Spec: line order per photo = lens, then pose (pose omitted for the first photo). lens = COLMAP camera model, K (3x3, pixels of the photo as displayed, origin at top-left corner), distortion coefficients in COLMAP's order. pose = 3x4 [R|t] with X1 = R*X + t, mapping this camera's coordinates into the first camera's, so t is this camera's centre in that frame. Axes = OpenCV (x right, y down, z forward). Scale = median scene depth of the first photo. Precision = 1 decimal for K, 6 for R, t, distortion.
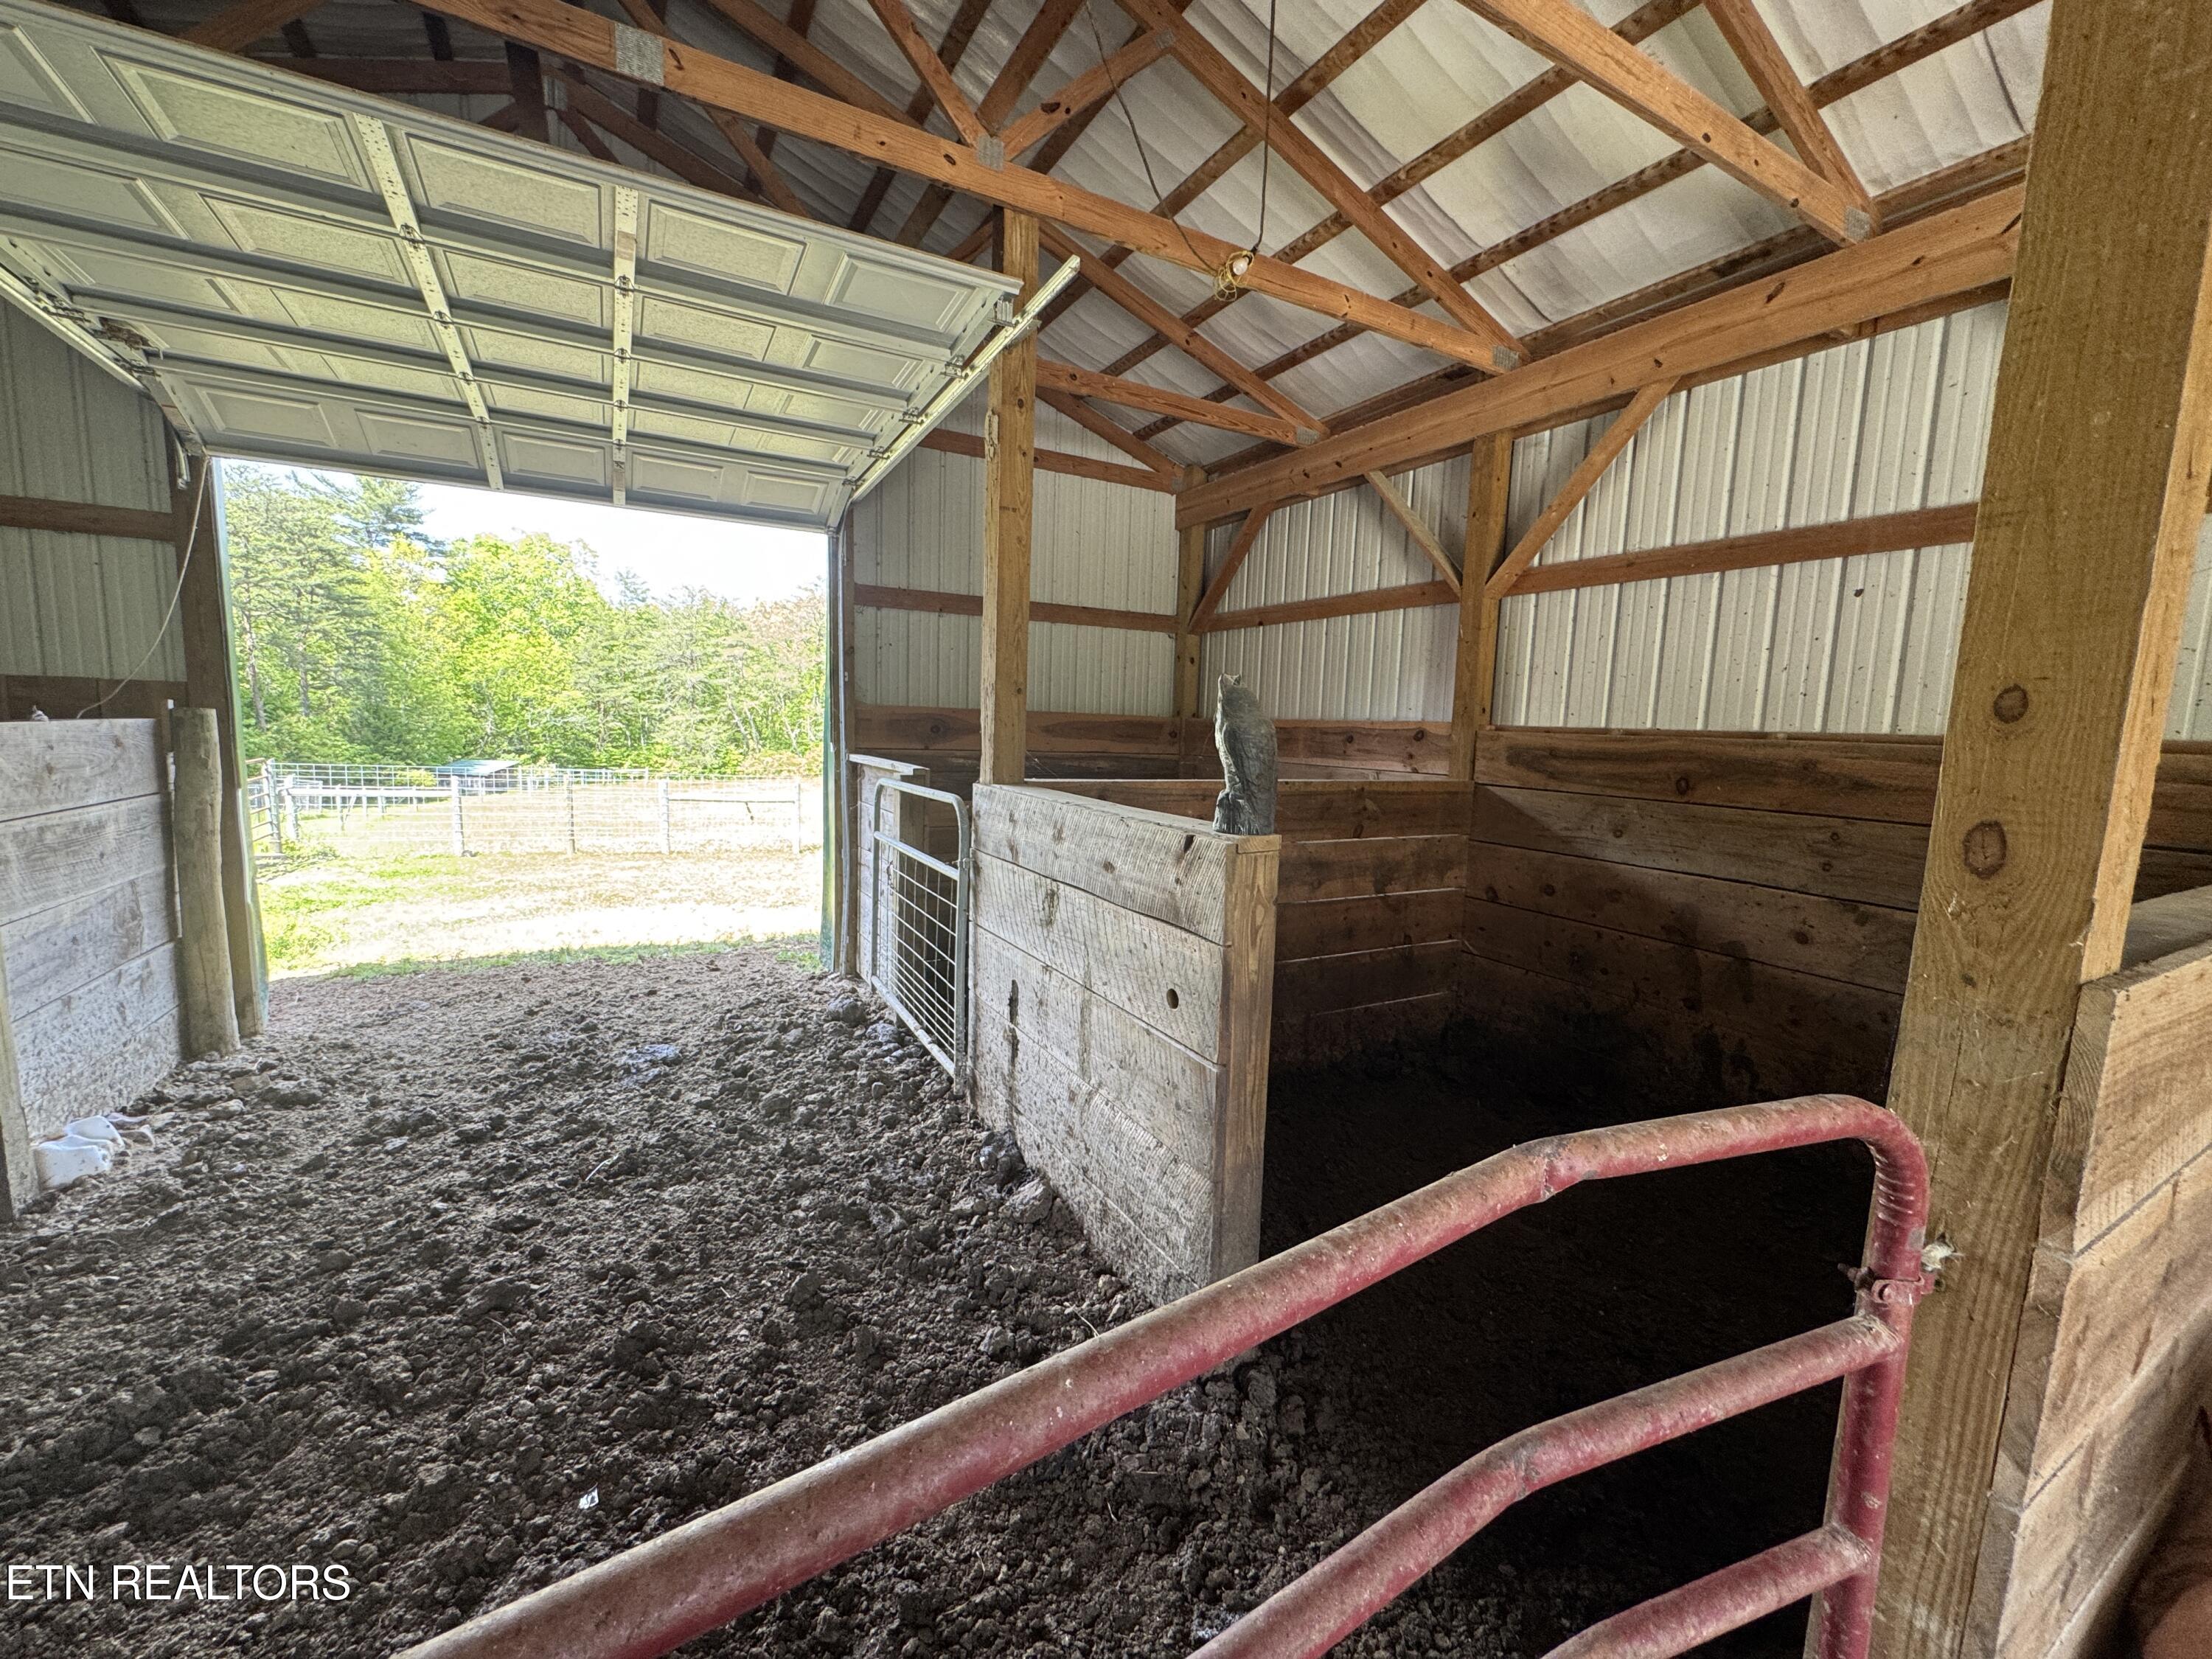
lens RADIAL K [[884.3, 0, 1109.7], [0, 884.3, 830.4], [0, 0, 1]] dist [-0.001445, 0.000156]
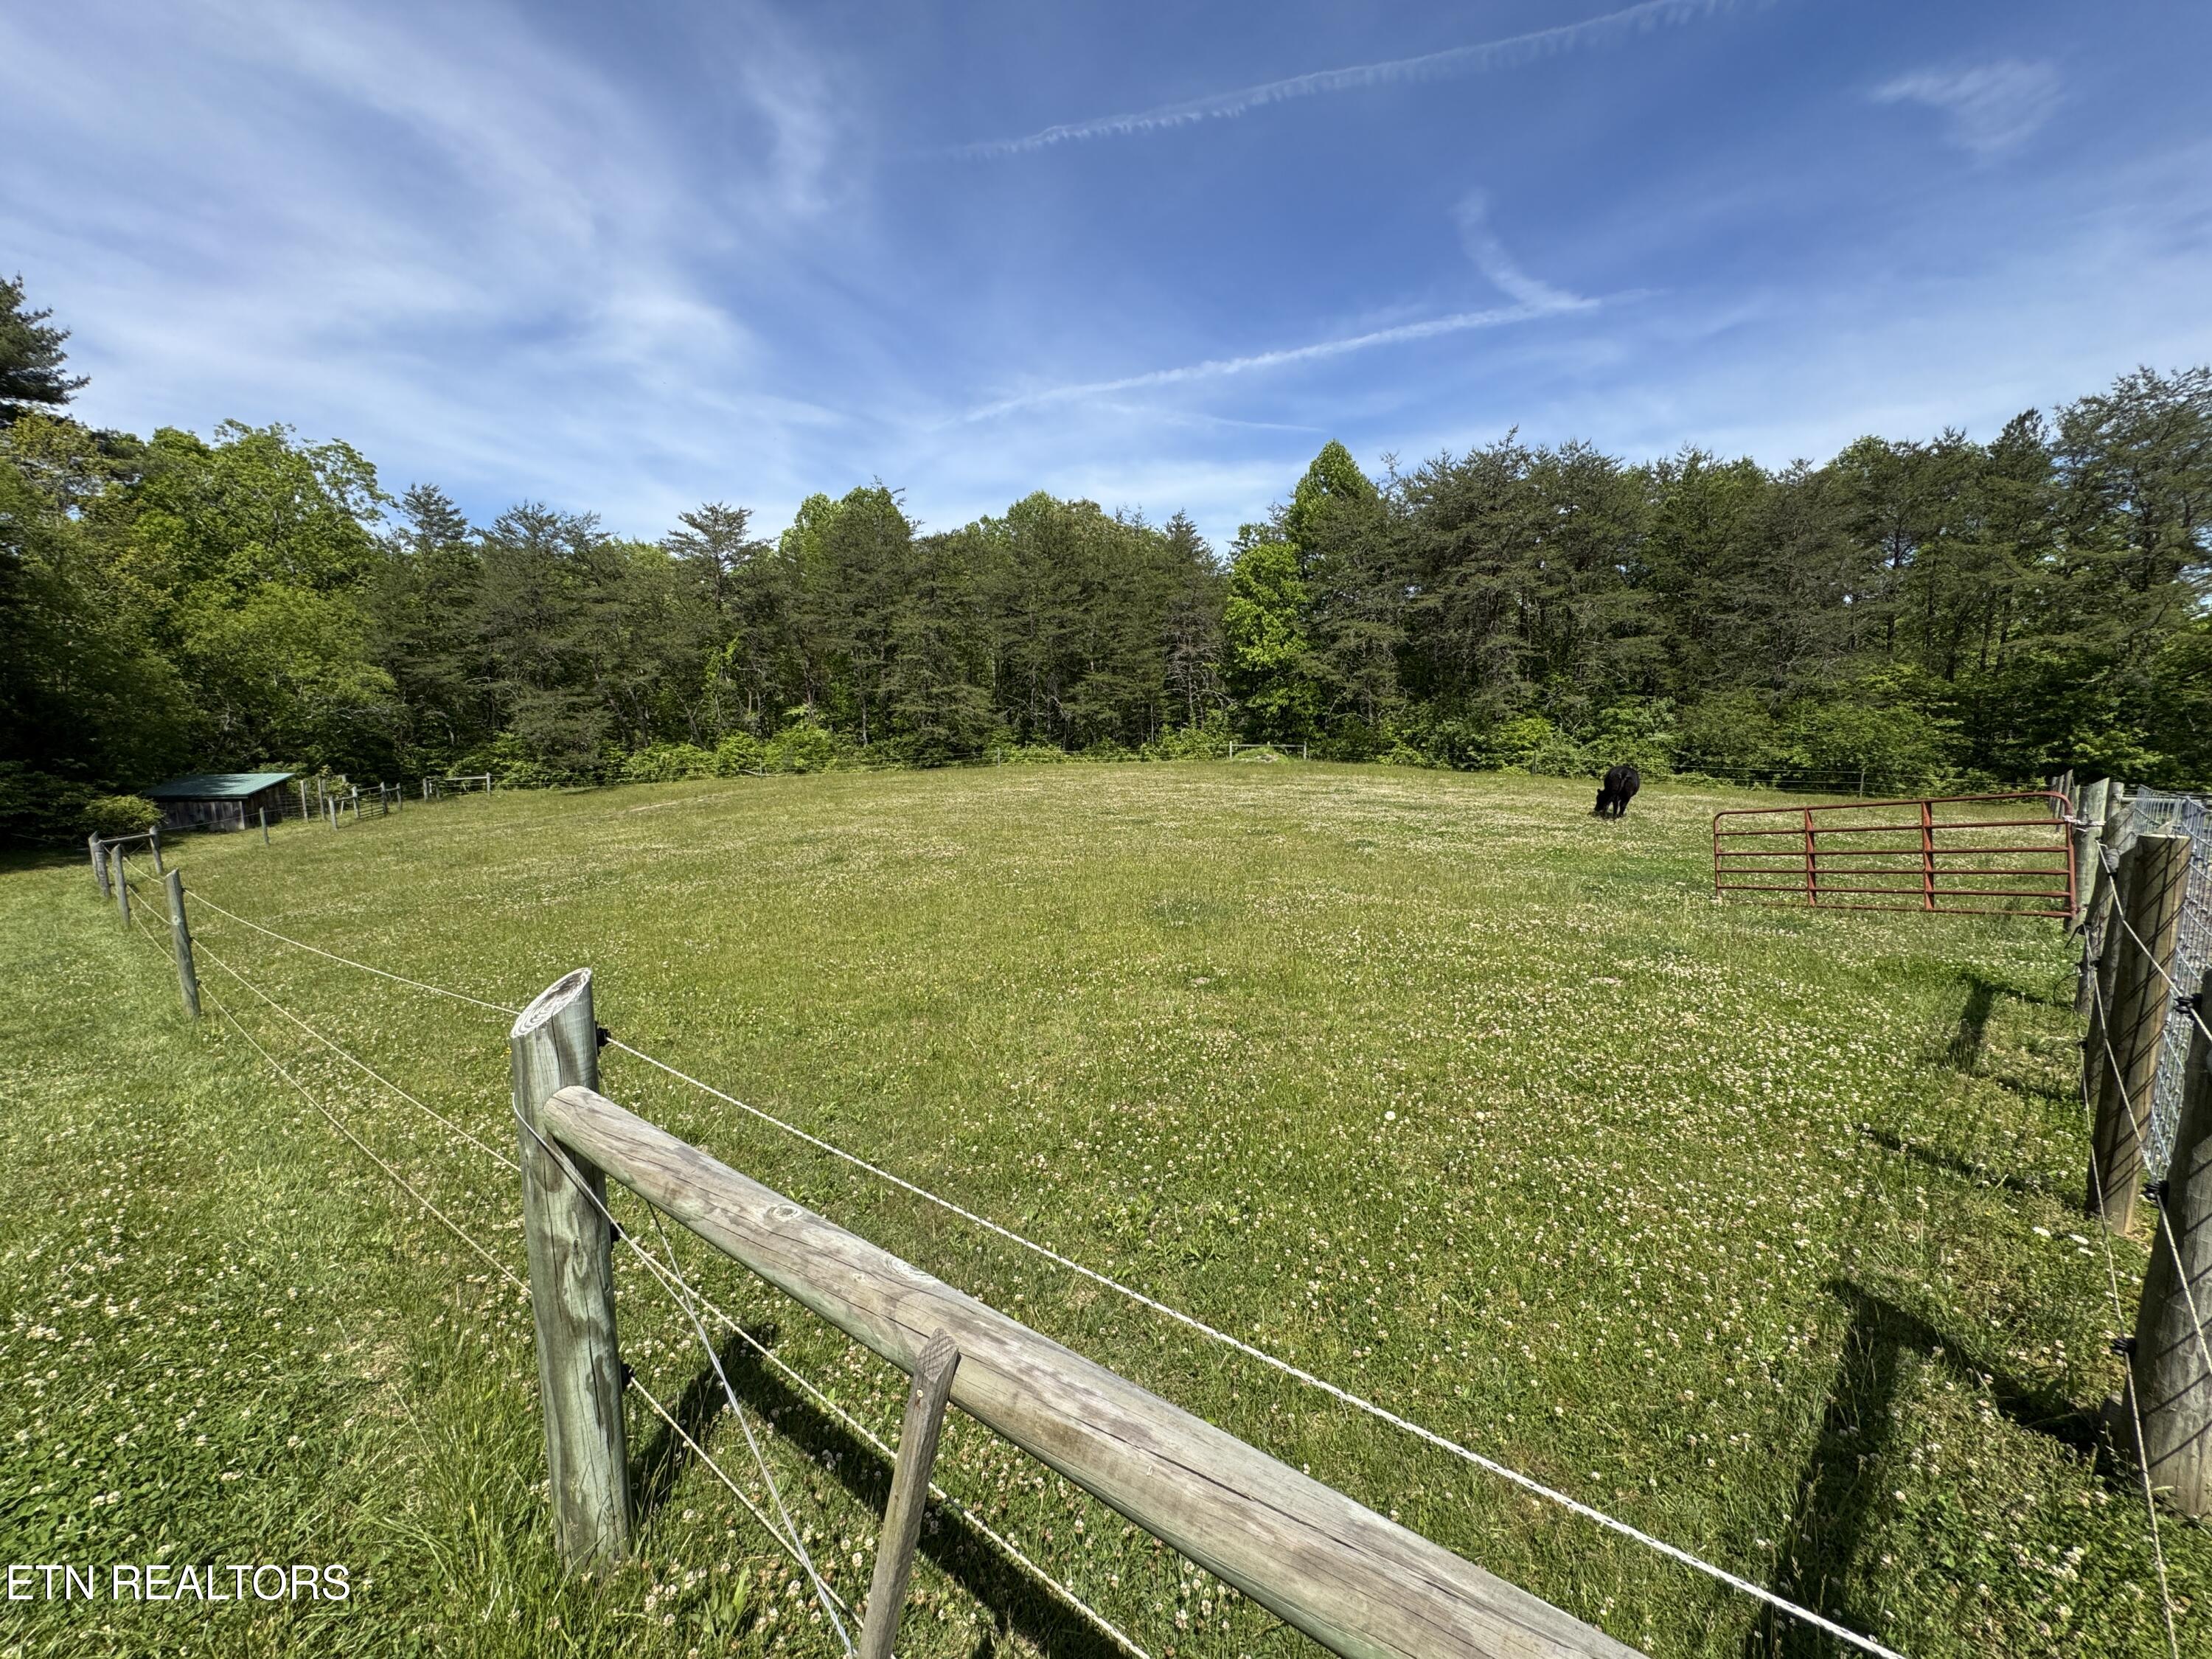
lens RADIAL K [[884.3, 0, 1100.9], [0, 884.3, 833.5], [0, 0, 1]] dist [-0.001445, 0.000156]
pose [[0.971178, -0.061844, 0.230191, -2.581227], [0.055364, 0.997870, 0.034511, -0.251113], [-0.231835, -0.020772, 0.972533, 2.403688]]
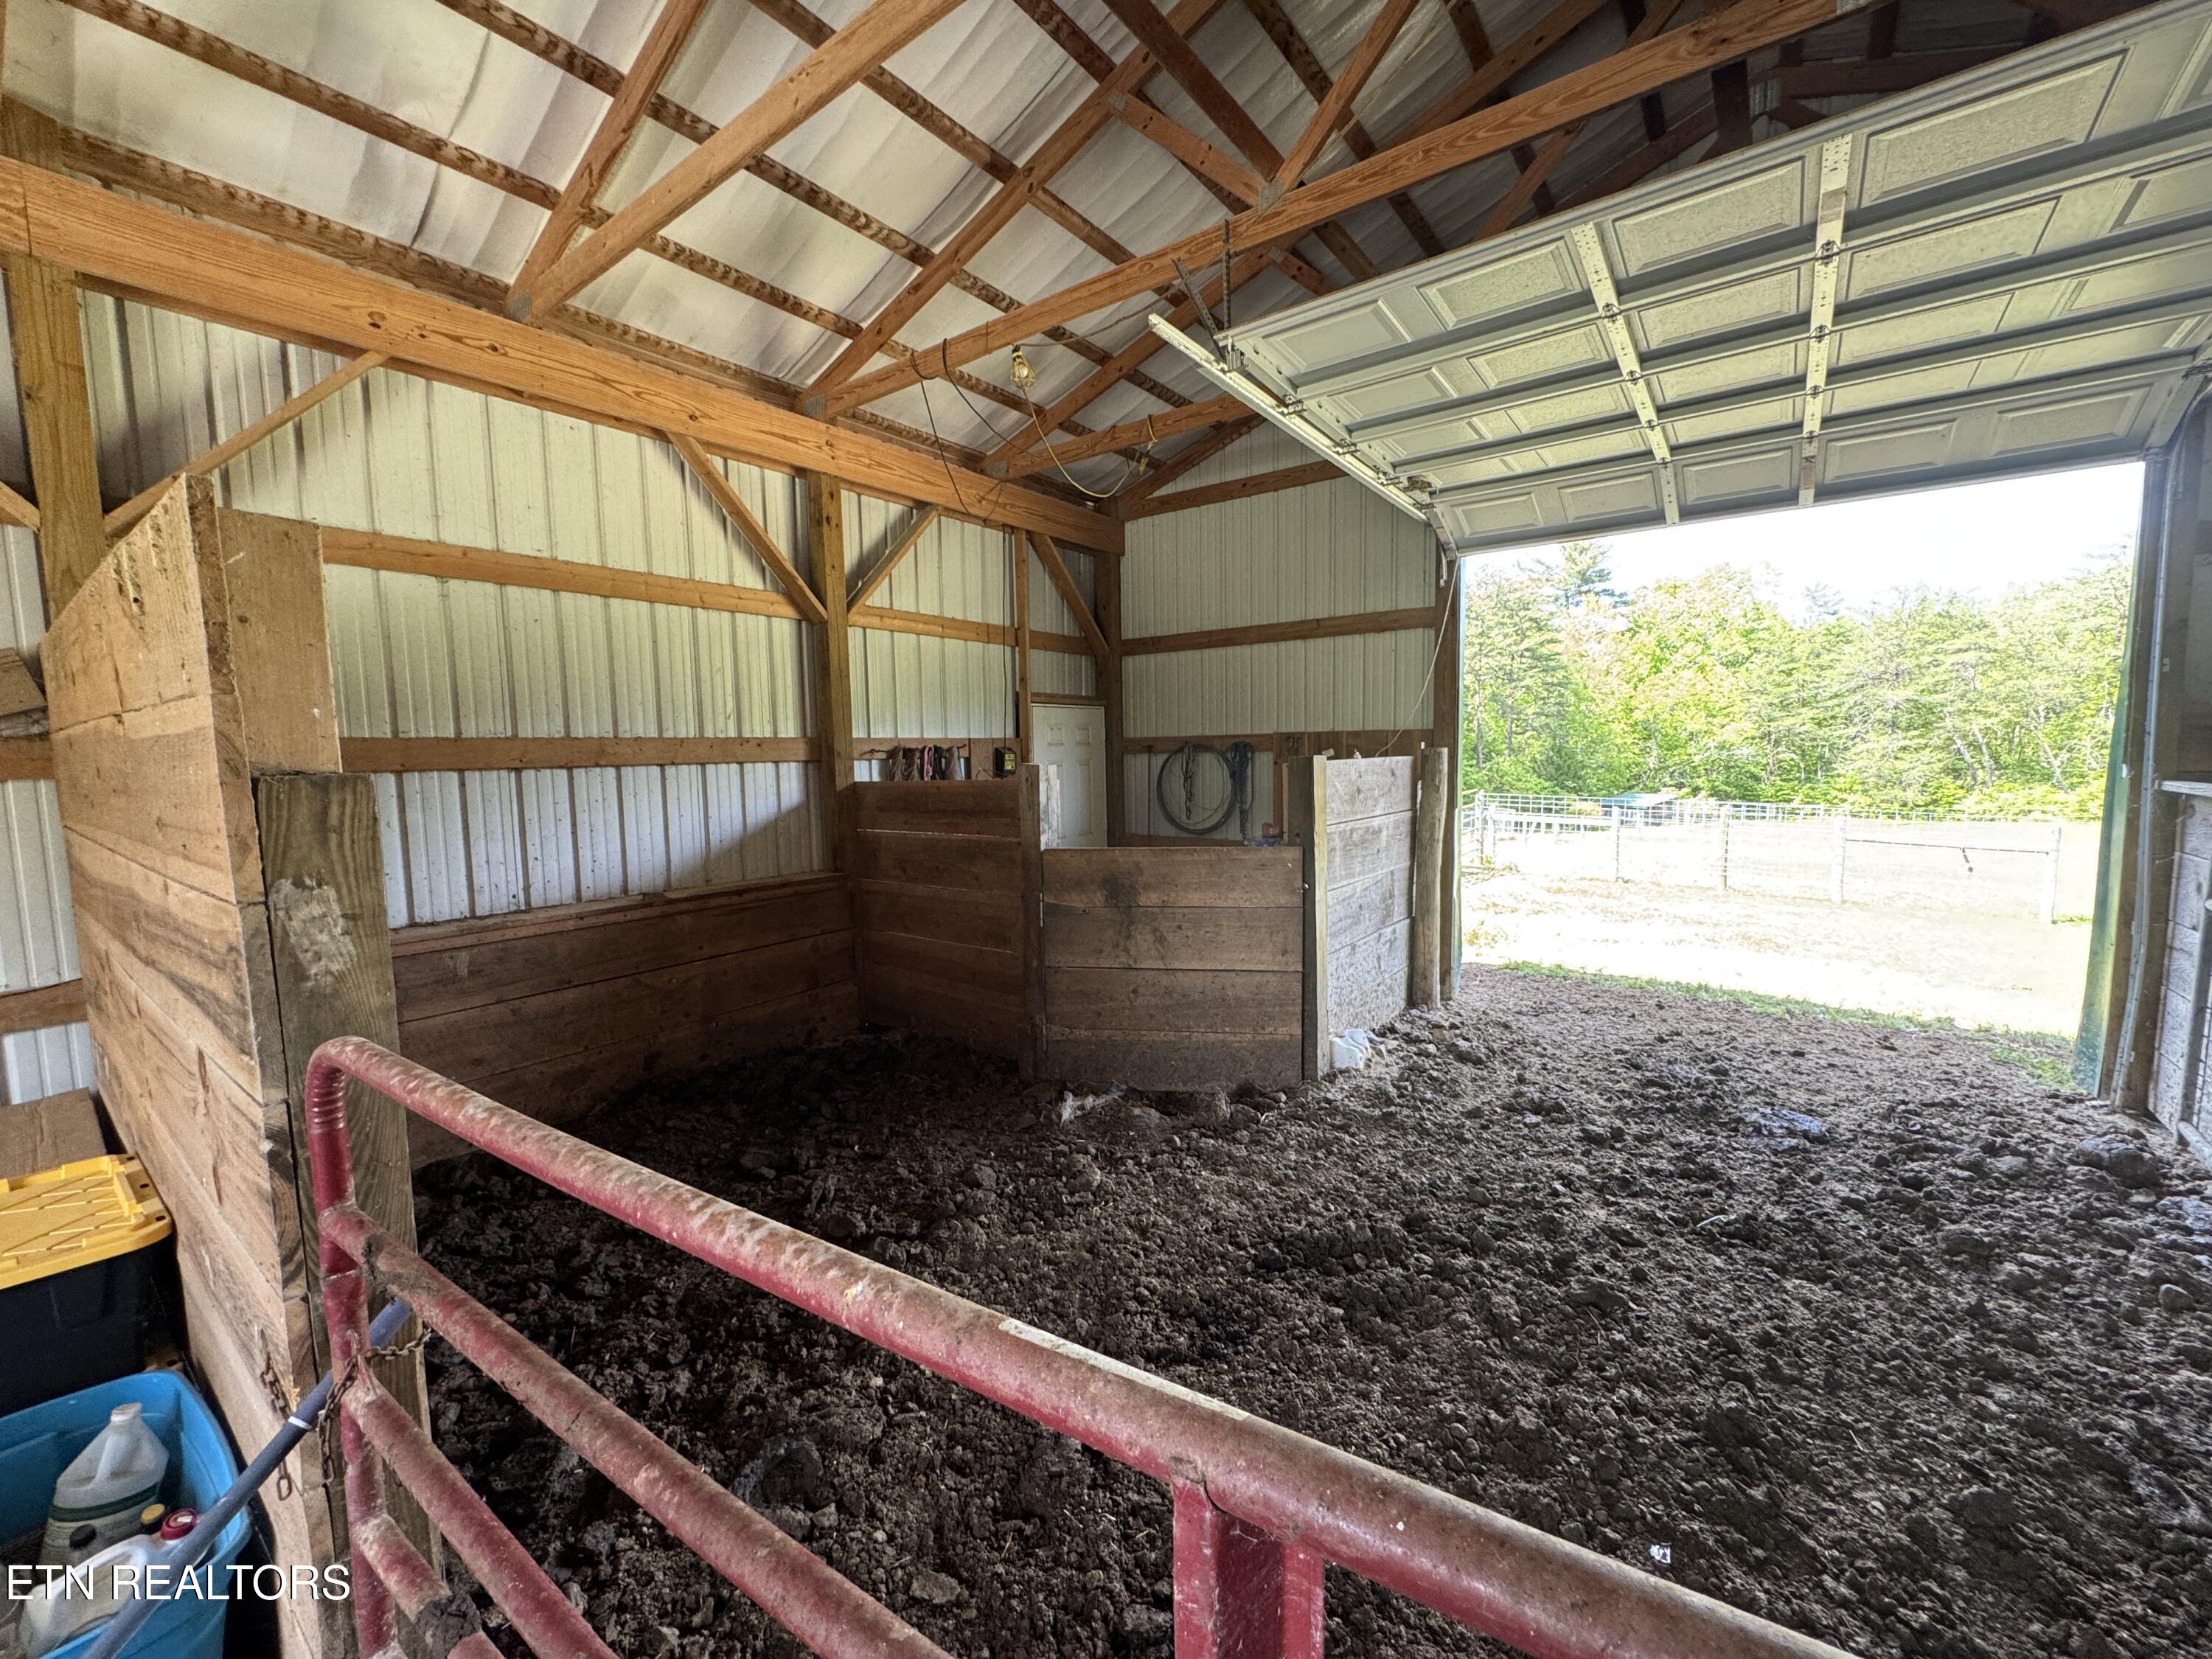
lens RADIAL K [[884.3, 0, 1101.8], [0, 884.3, 829.4], [0, 0, 1]] dist [-0.001445, 0.000156]
pose [[0.393472, 0.043525, -0.918306, 0.005558], [-0.080543, 0.996670, 0.012729, 0.009683], [0.915802, 0.068955, 0.395667, 0.010423]]
